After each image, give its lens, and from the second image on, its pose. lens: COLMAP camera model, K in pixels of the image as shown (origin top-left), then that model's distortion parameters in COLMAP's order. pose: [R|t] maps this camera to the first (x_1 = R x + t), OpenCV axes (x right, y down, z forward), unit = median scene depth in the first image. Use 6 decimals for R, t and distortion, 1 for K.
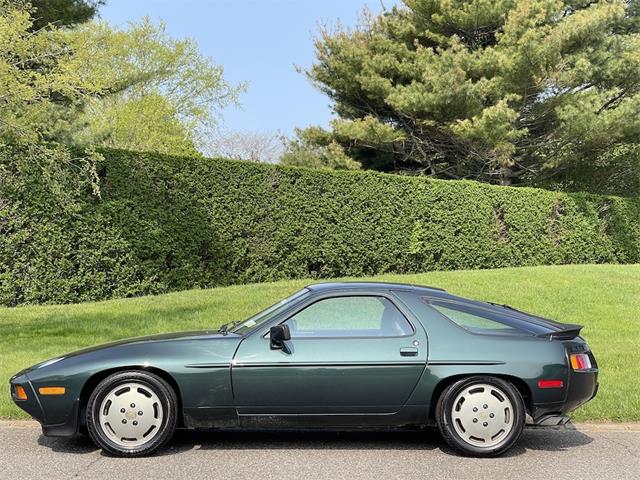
lens RADIAL K [[1199.0, 0, 333.3], [0, 1199.0, 238.5], [0, 0, 1]] dist [0.245912, -0.083850]
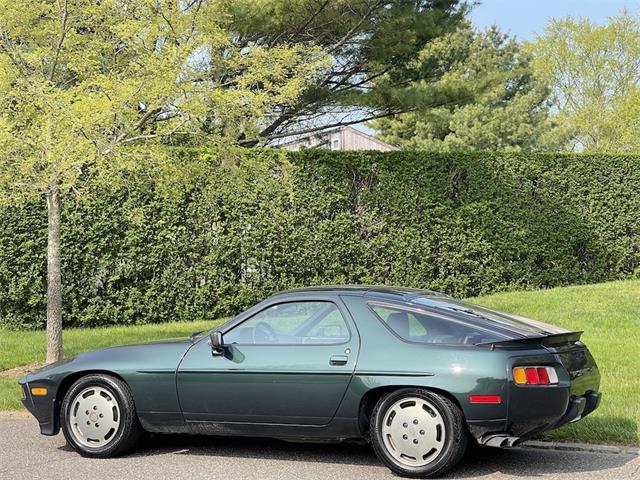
lens RADIAL K [[1199.6, 0, 320.0], [0, 1199.6, 240.0], [0, 0, 1]] dist [0.179209, 0.232506]
pose [[0.896075, -0.027024, -0.443079, 0.263845], [0.027286, 0.999611, -0.005785, 0.003049], [0.443063, -0.006906, 0.896464, 0.088004]]
